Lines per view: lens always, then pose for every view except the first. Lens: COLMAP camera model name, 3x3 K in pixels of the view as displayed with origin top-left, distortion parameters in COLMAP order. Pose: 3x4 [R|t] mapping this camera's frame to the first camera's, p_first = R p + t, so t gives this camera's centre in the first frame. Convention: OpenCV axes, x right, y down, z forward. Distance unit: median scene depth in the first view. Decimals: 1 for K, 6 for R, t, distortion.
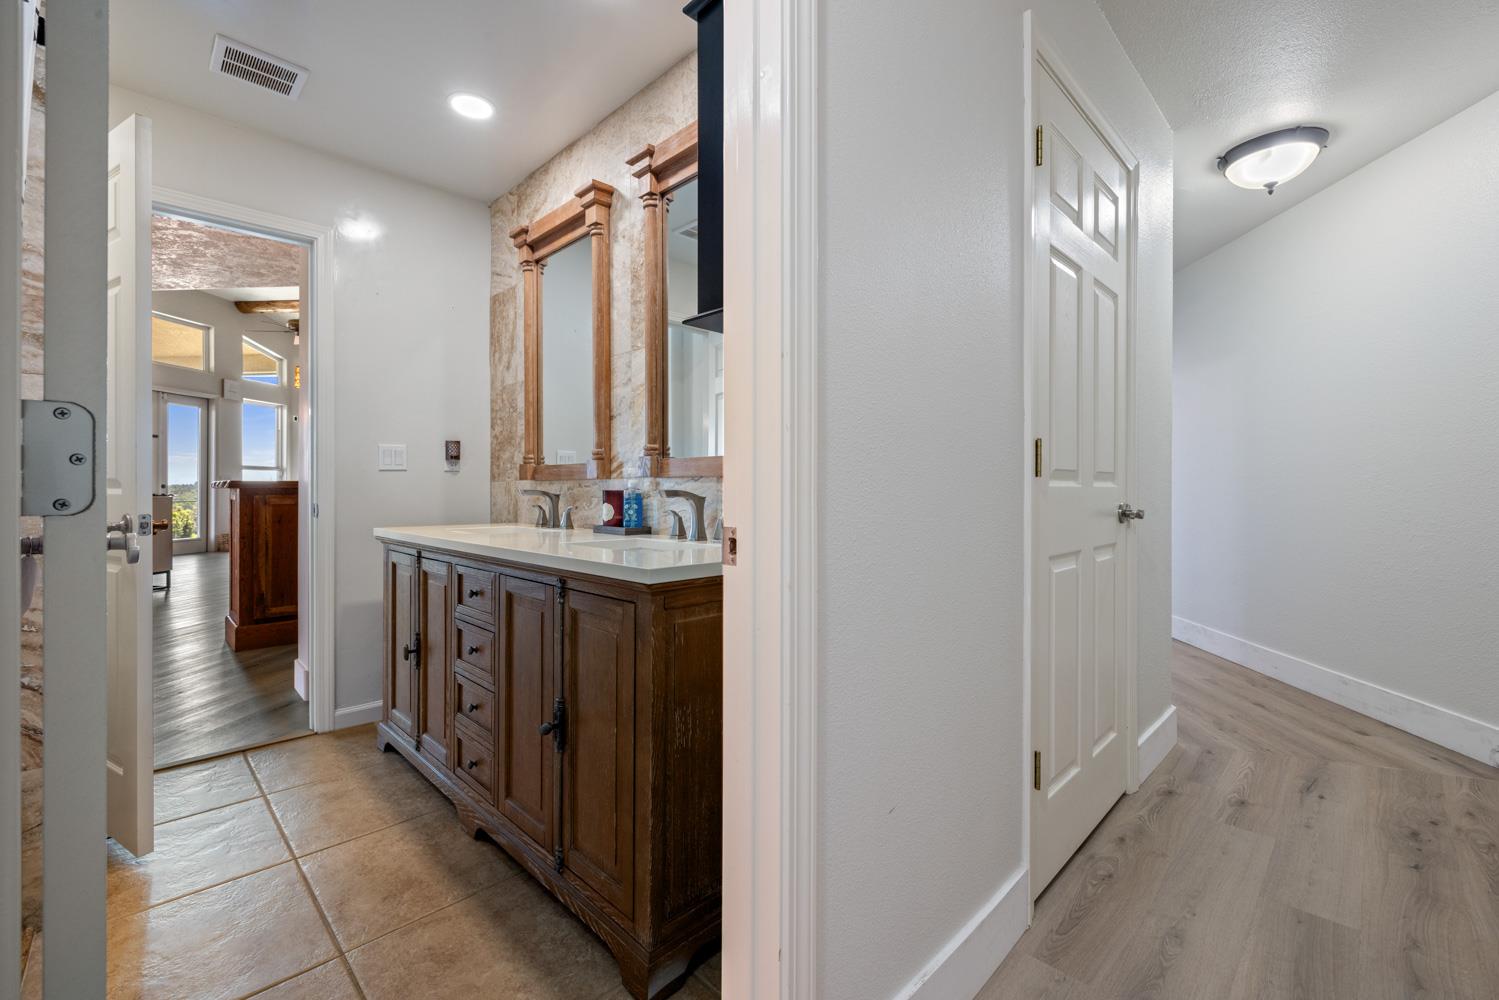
lens RADIAL K [[632.1, 0, 745.8], [0, 632.1, 487.9], [0, 0, 1]] dist [0.002957, 0.000209]
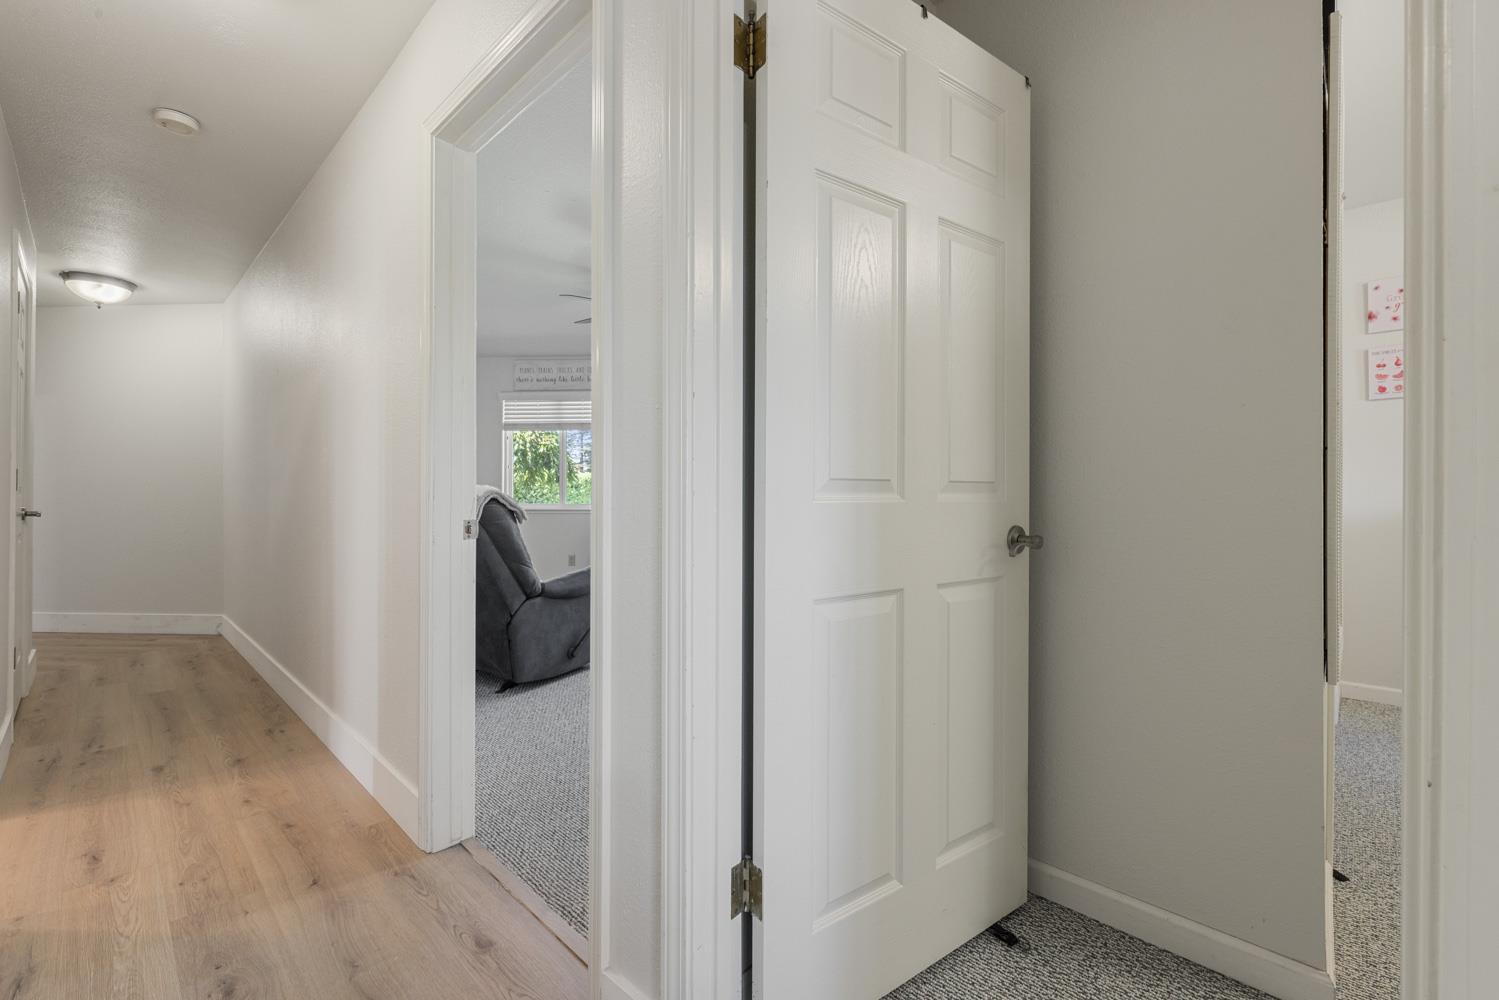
lens RADIAL K [[632.1, 0, 745.8], [0, 632.1, 497.9], [0, 0, 1]] dist [0.002957, 0.000209]
pose [[-0.018432, 0.006223, 0.999811, -0.802621], [-0.000682, 0.999980, -0.006237, 0.009063], [-0.999830, -0.000796, -0.018428, -0.595814]]
